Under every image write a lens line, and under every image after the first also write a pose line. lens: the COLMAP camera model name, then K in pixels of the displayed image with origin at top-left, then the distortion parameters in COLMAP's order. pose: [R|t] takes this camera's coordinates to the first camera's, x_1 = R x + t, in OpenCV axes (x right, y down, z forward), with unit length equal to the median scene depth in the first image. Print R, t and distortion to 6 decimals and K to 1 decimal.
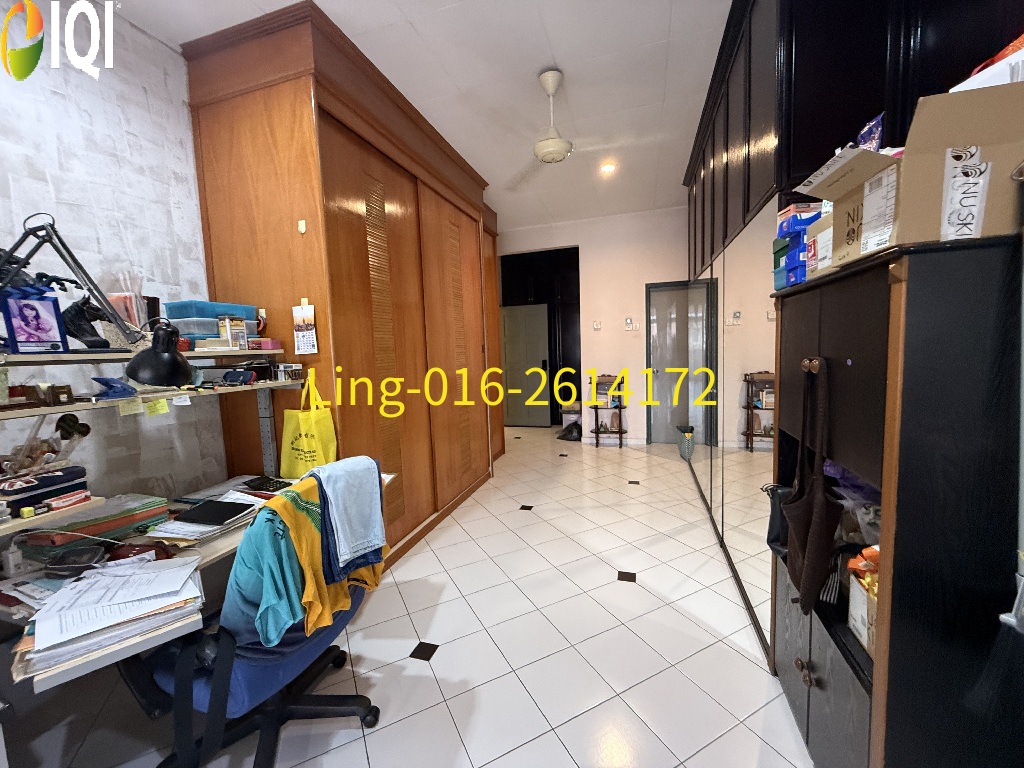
lens RADIAL K [[409.7, 0, 509.8], [0, 409.7, 385.6], [0, 0, 1]] dist [0.002389, 0.000589]
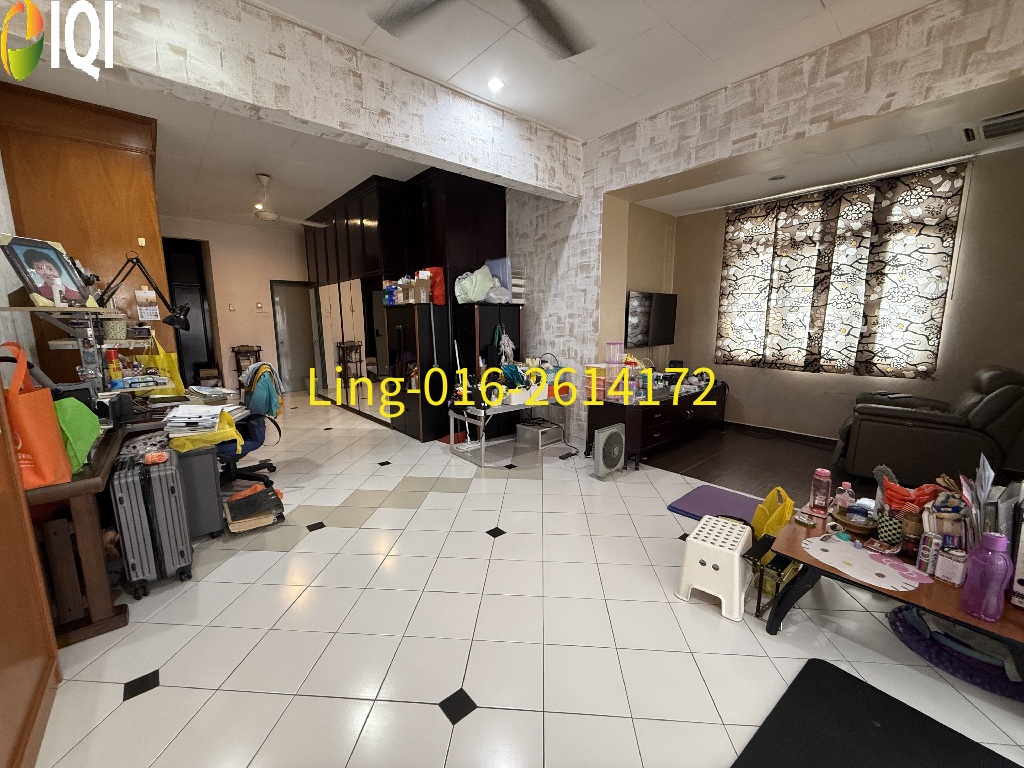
lens RADIAL K [[409.7, 0, 507.8], [0, 409.7, 385.8], [0, 0, 1]] dist [0.002389, 0.000589]
pose [[0.526995, -0.100485, 0.843907, -1.487228], [0.067986, 0.994788, 0.075995, 0.199384], [-0.847145, 0.017325, 0.531079, -1.390568]]
